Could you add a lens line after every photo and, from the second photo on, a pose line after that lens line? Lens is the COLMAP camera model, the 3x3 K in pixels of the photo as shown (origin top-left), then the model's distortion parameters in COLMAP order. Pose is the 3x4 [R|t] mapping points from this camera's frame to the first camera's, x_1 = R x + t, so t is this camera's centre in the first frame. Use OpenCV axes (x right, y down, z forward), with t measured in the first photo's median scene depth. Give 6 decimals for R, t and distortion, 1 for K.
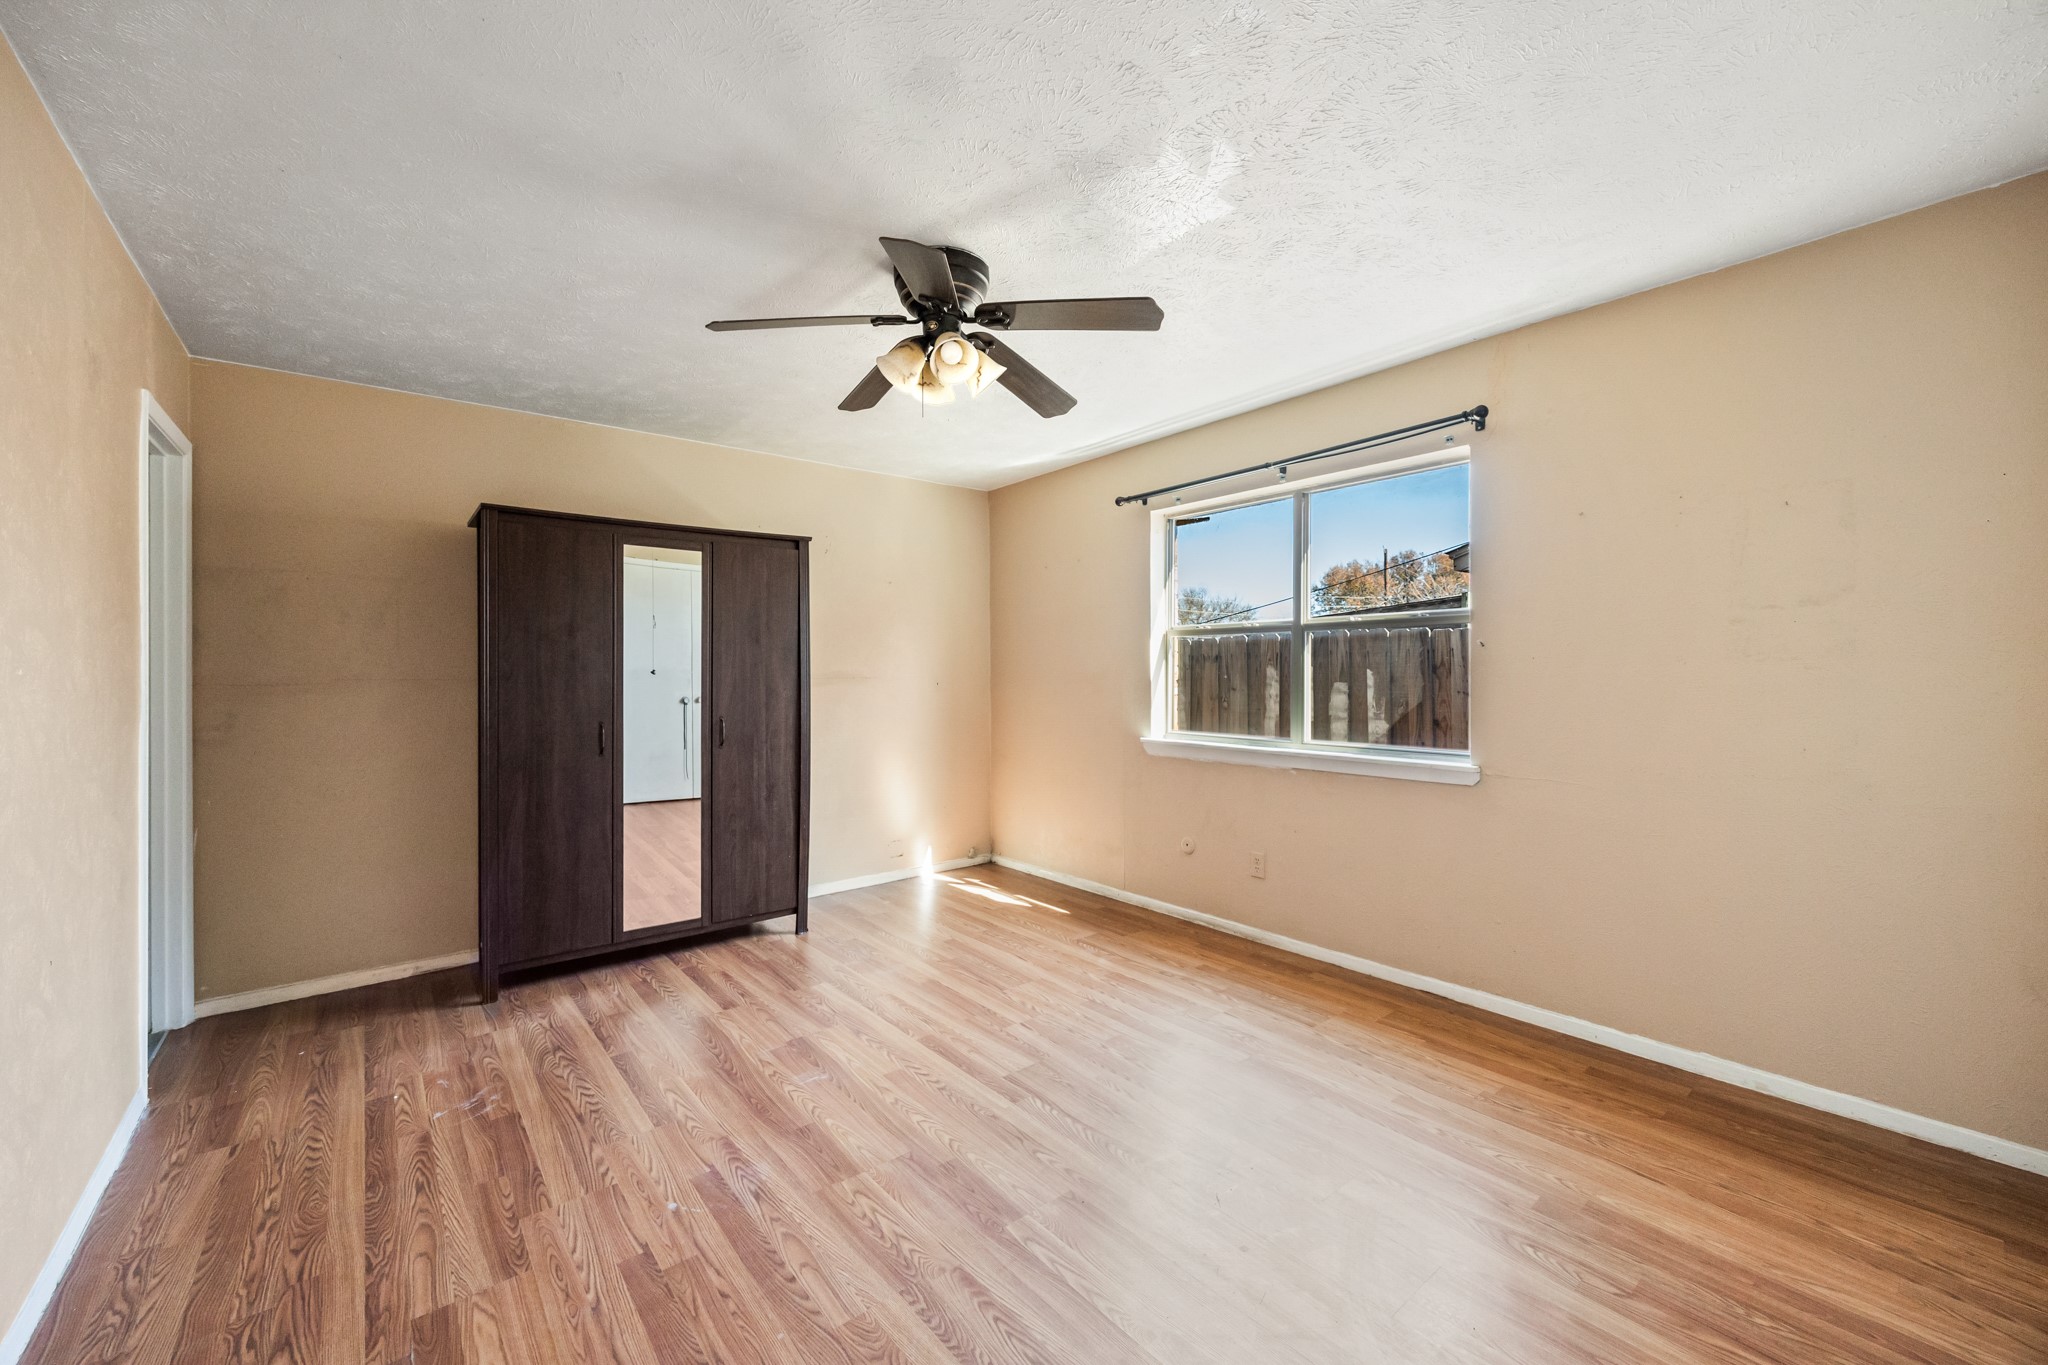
lens RADIAL K [[781.2, 0, 1027.0], [0, 781.2, 678.0], [0, 0, 1]] dist [-0.002884, 0.000019]
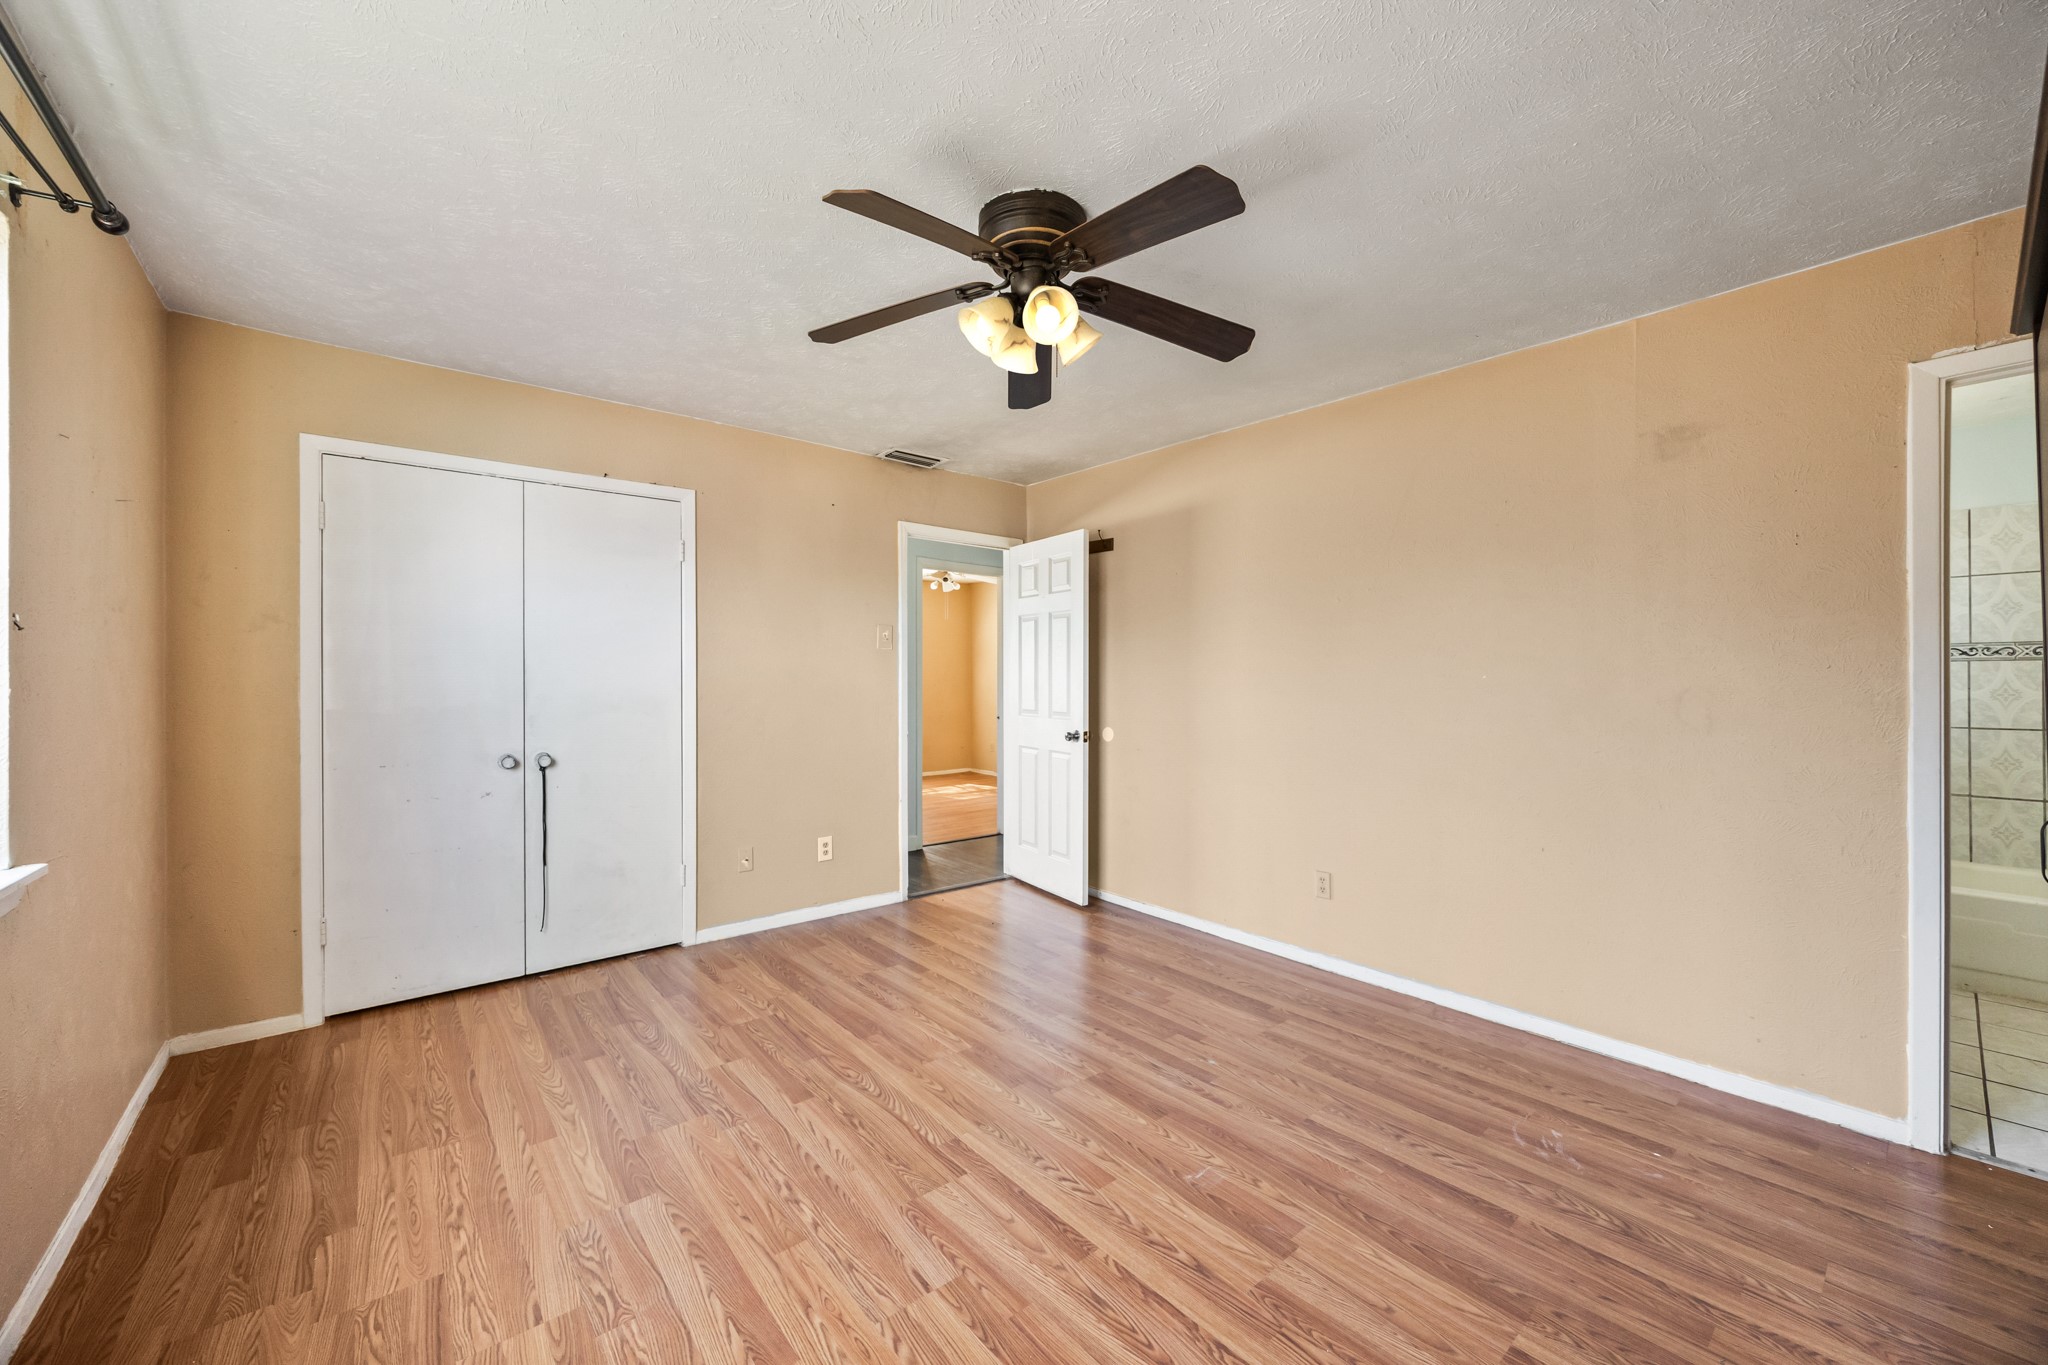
lens RADIAL K [[781.2, 0, 1019.8], [0, 781.2, 679.8], [0, 0, 1]] dist [-0.002884, 0.000019]
pose [[-0.999967, 0.008111, -0.000476, -0.098142], [0.008110, 0.999964, 0.002450, -0.006916], [0.000496, 0.002446, -0.999997, 1.971024]]
